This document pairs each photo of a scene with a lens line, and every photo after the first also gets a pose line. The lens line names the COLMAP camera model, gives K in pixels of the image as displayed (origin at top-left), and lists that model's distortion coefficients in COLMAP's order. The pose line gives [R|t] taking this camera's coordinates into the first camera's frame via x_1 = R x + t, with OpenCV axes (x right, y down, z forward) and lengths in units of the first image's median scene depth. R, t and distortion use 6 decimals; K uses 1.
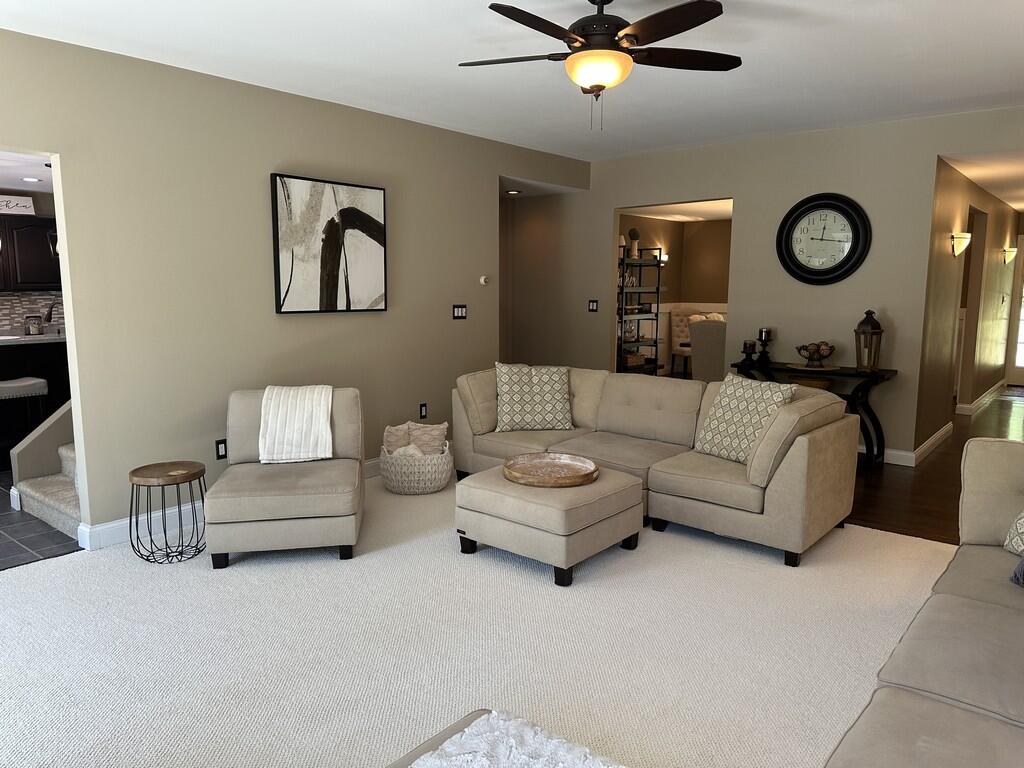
lens RADIAL K [[730.1, 0, 512.0], [0, 730.1, 384.0], [0, 0, 1]] dist [0.060185, -0.077262]
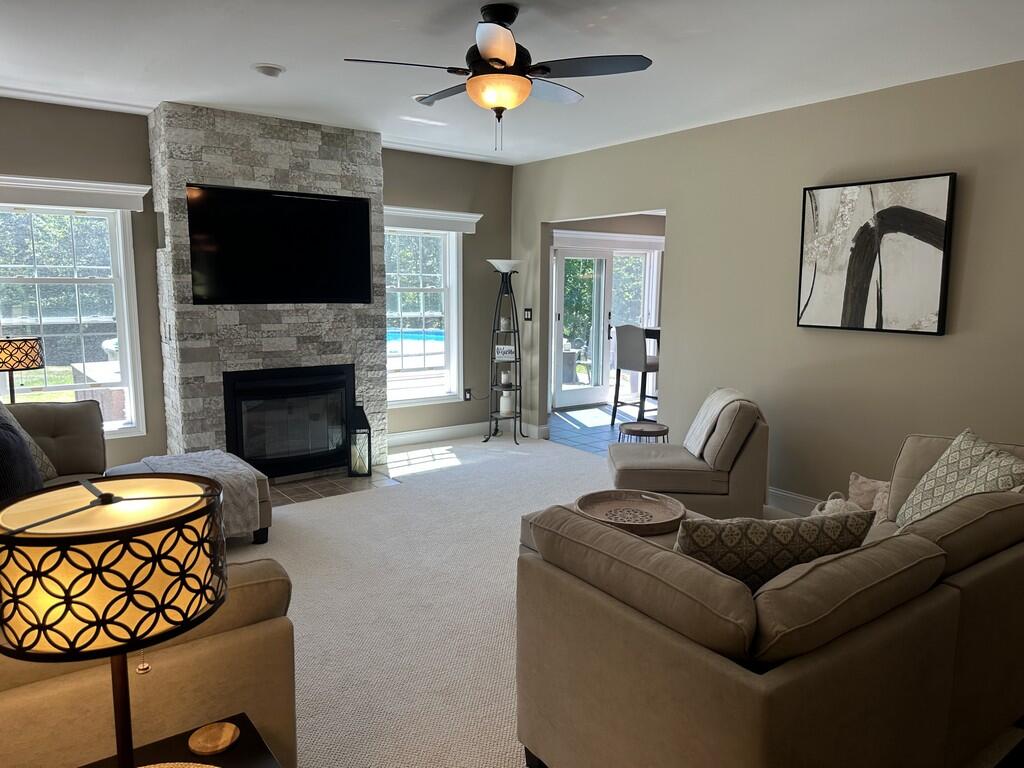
lens RADIAL K [[730.1, 0, 512.0], [0, 730.1, 384.0], [0, 0, 1]] dist [0.060185, -0.077262]
pose [[-0.232103, 0.117945, -0.965514, 0.725527], [-0.152130, 0.976004, 0.155797, -0.111587], [0.960721, 0.183044, -0.208591, 0.812465]]
